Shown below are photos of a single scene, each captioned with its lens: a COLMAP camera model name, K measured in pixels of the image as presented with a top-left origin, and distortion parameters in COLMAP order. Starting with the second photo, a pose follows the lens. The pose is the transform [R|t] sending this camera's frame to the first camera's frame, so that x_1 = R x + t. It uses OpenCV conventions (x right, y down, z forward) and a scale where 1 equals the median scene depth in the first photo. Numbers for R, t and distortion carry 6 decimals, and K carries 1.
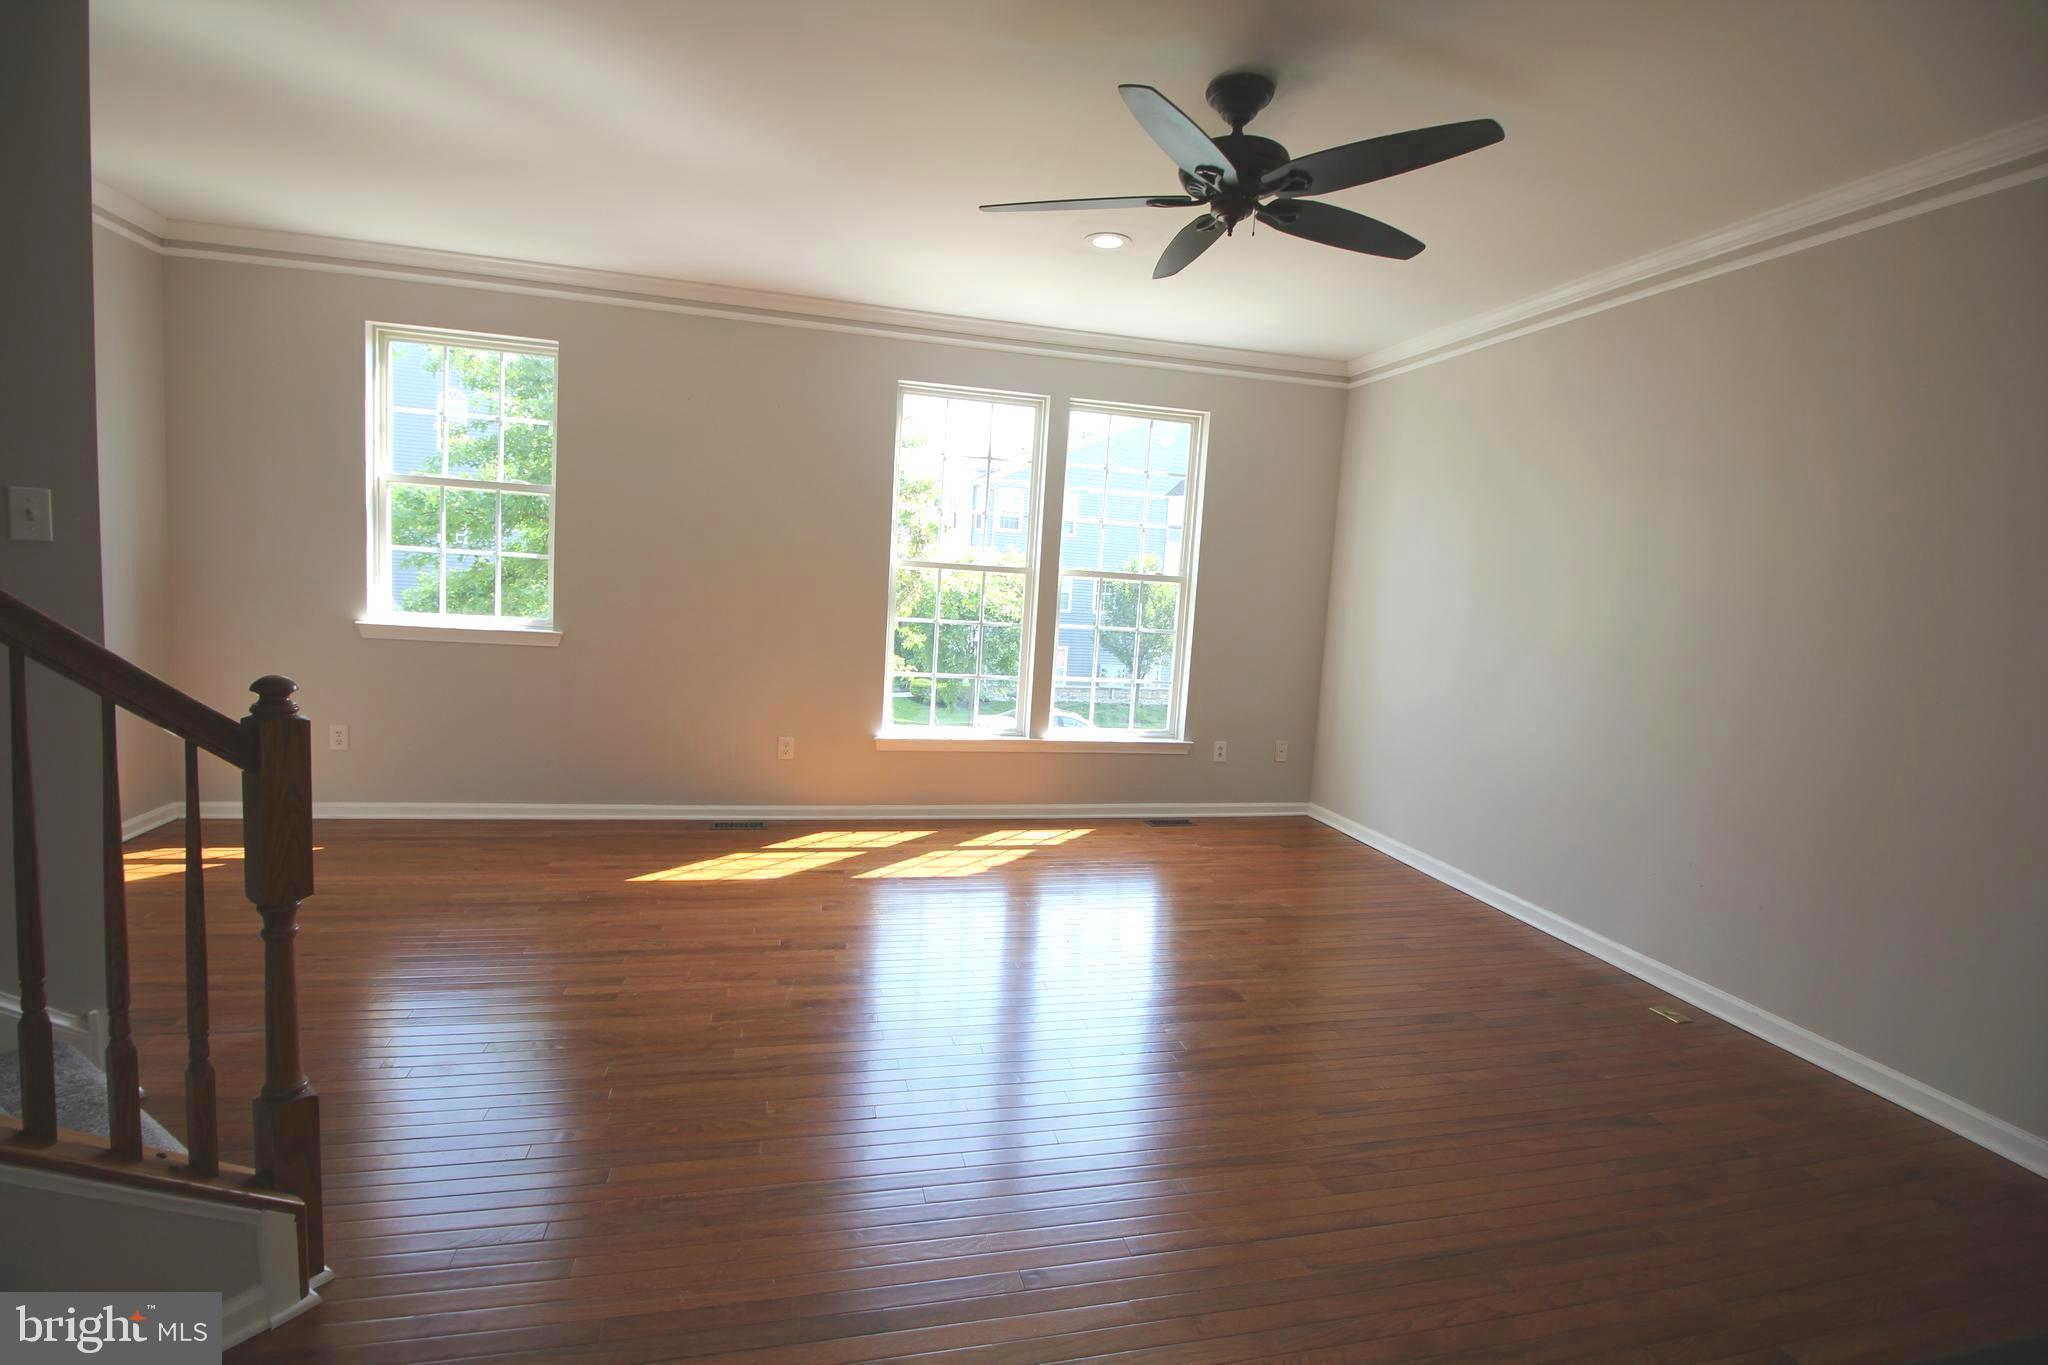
lens RADIAL K [[947.2, 0, 1014.9], [0, 947.2, 675.7], [0, 0, 1]] dist [0.001394, -0.013925]
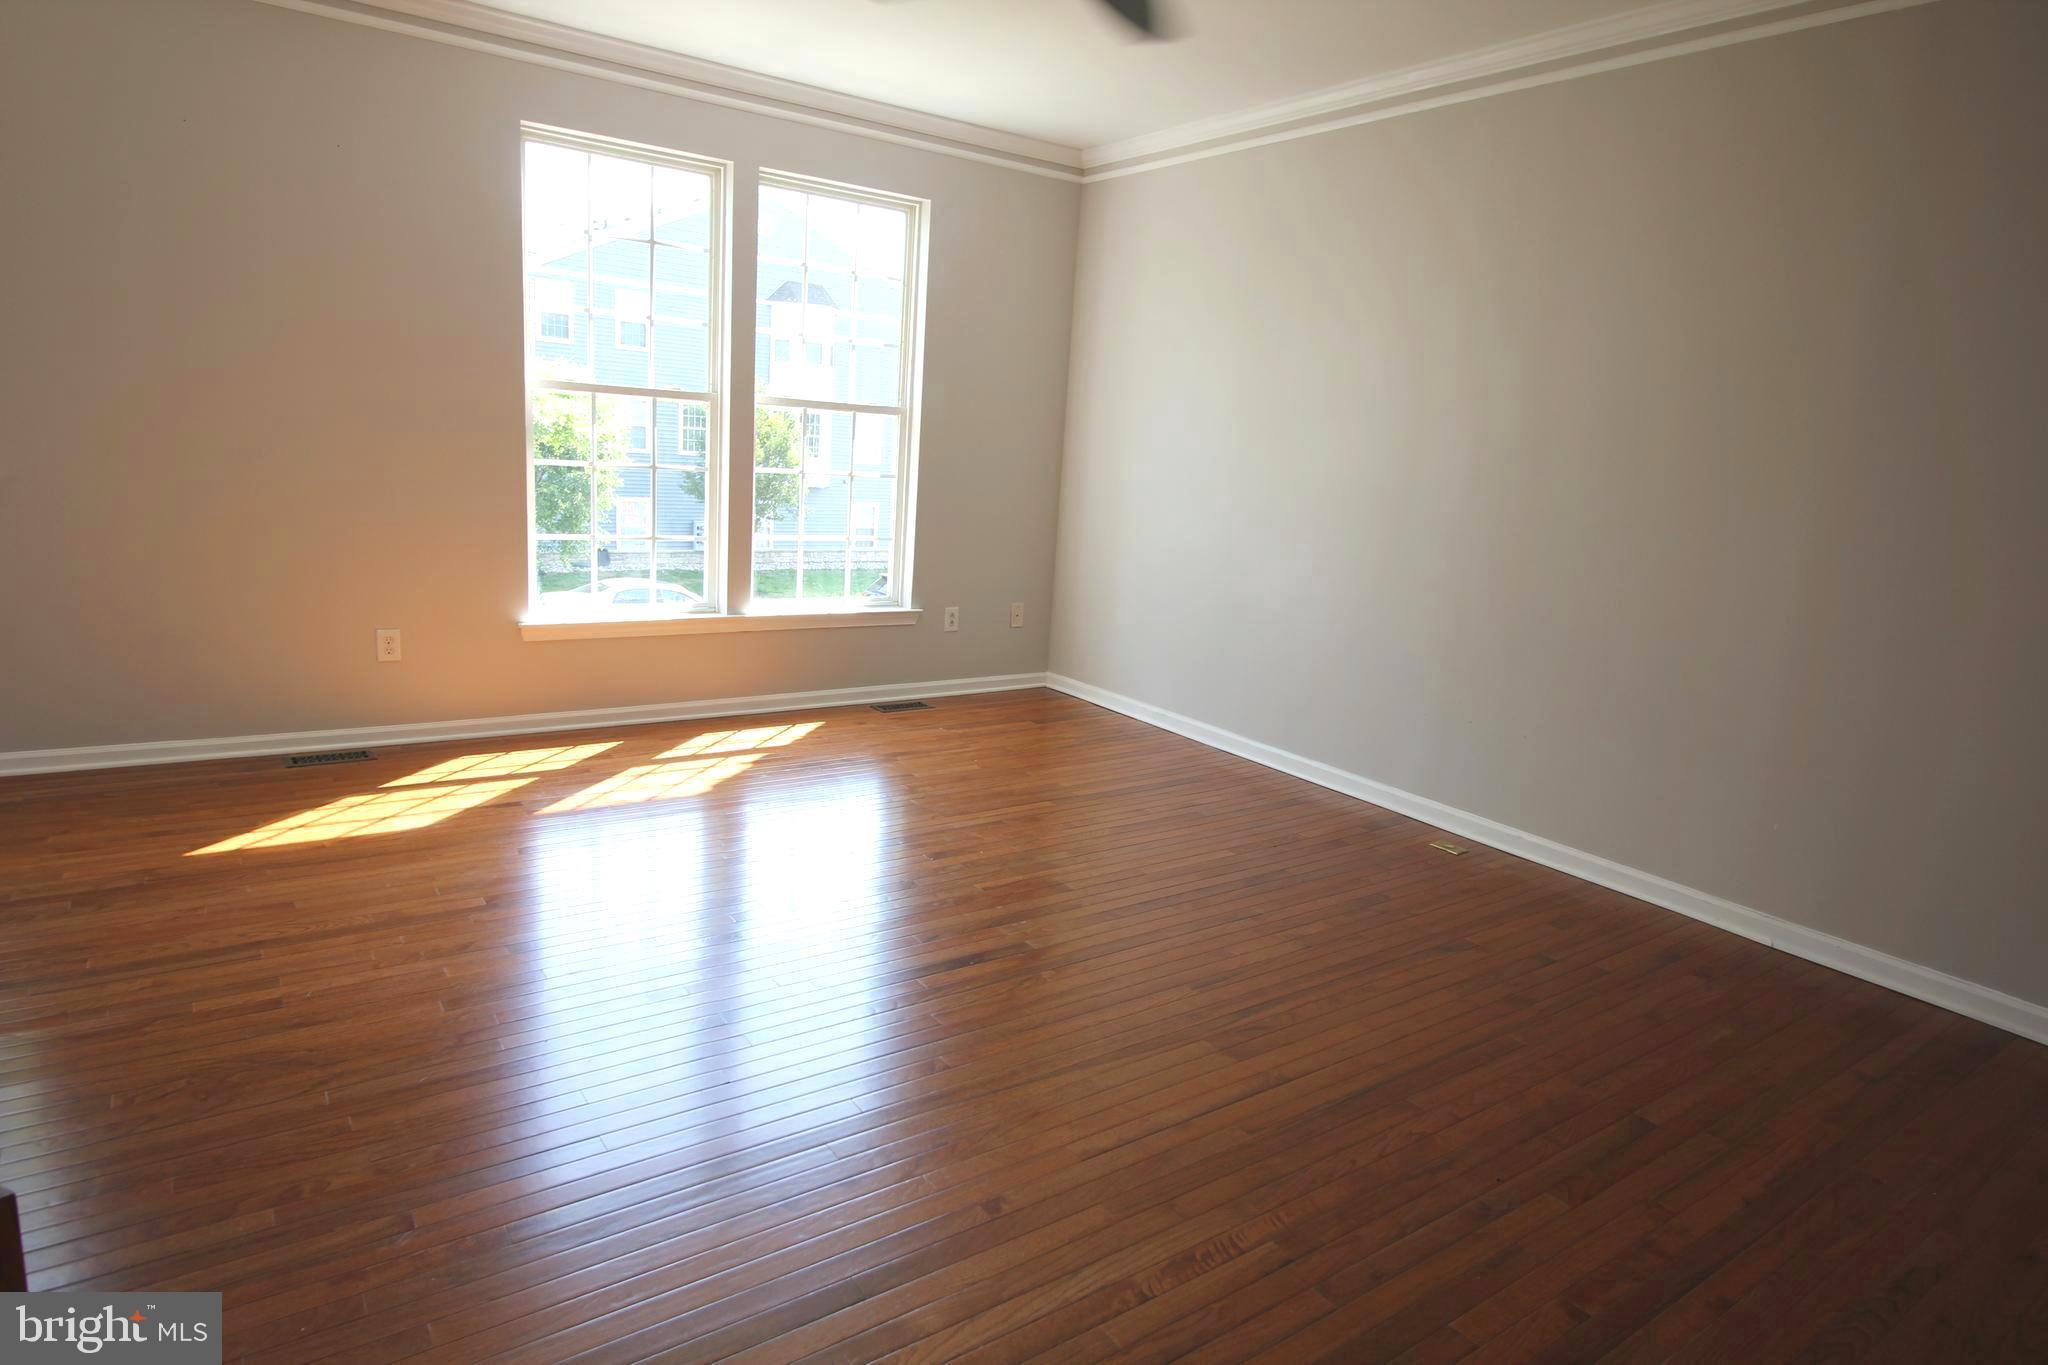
lens RADIAL K [[1180.9, 0, 1012.9], [0, 1180.9, 661.2], [0, 0, 1]] dist [0.020820, -0.029704]
pose [[0.929674, -0.066226, 0.362383, -0.133677], [0.027119, 0.993342, 0.111963, 0.001199], [-0.367385, -0.094262, 0.925280, 0.003706]]
